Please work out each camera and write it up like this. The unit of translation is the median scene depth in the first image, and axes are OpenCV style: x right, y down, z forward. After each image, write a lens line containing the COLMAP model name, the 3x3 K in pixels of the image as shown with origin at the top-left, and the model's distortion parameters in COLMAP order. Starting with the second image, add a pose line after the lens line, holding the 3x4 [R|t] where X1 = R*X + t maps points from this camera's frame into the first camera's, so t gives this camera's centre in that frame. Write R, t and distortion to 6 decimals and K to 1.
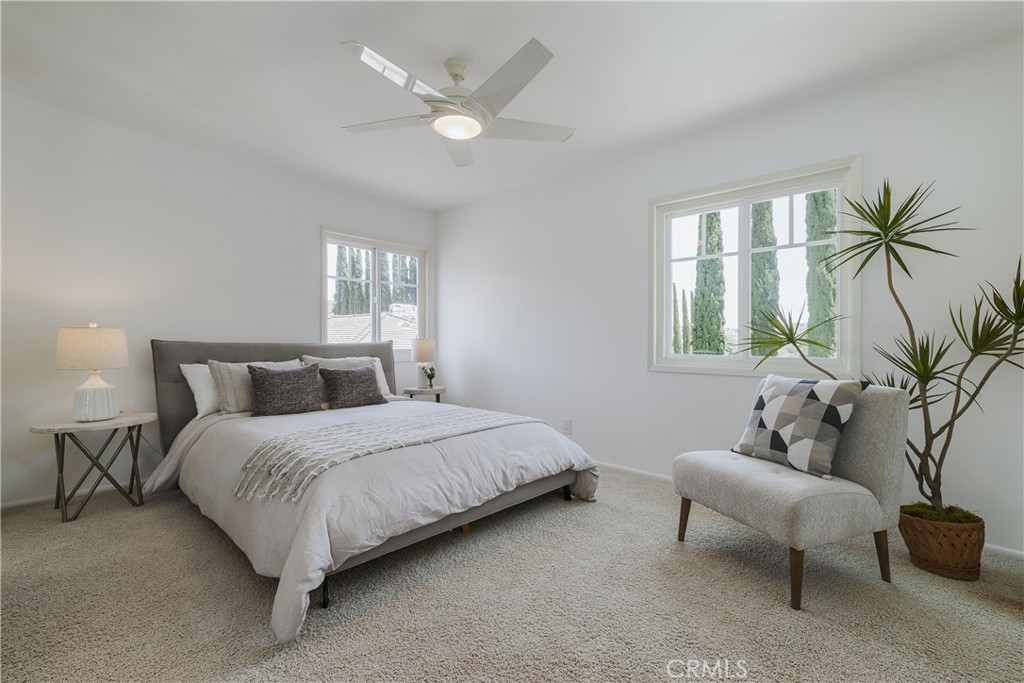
lens RADIAL K [[451.7, 0, 512.0], [0, 451.7, 341.5], [0, 0, 1]] dist [-0.000436, 0.000038]
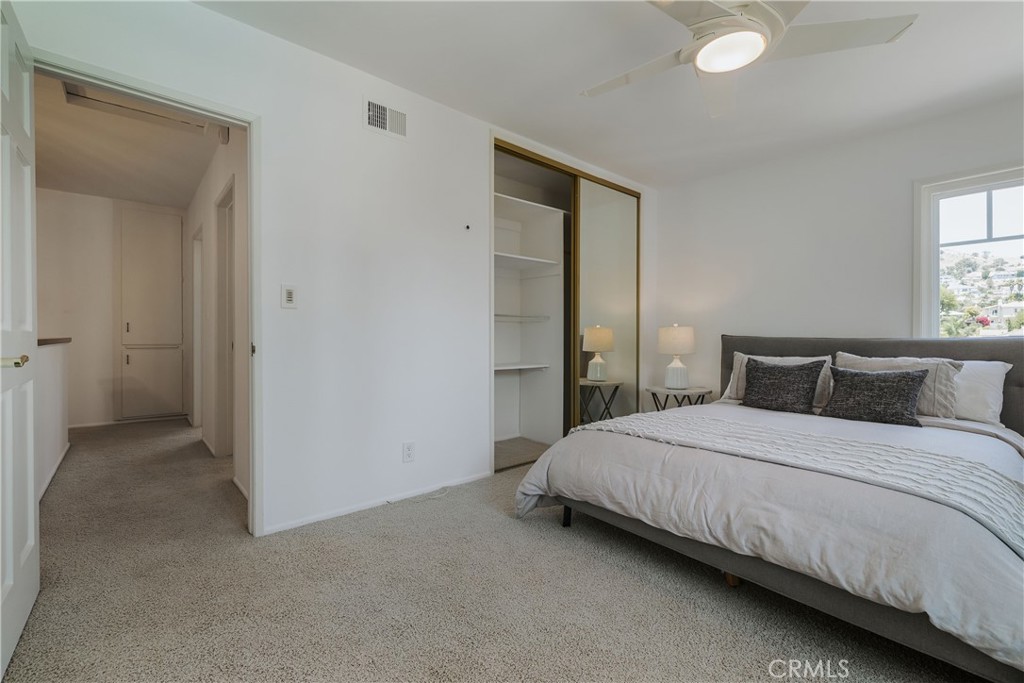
lens RADIAL K [[442.5, 0, 512.0], [0, 442.5, 341.5], [0, 0, 1]] dist [0.000782, 0.000057]
pose [[-0.127190, 0.007293, -0.991852, 0.698241], [-0.003176, 0.999965, 0.007760, 0.009427], [0.991873, 0.004137, -0.127163, 0.747674]]
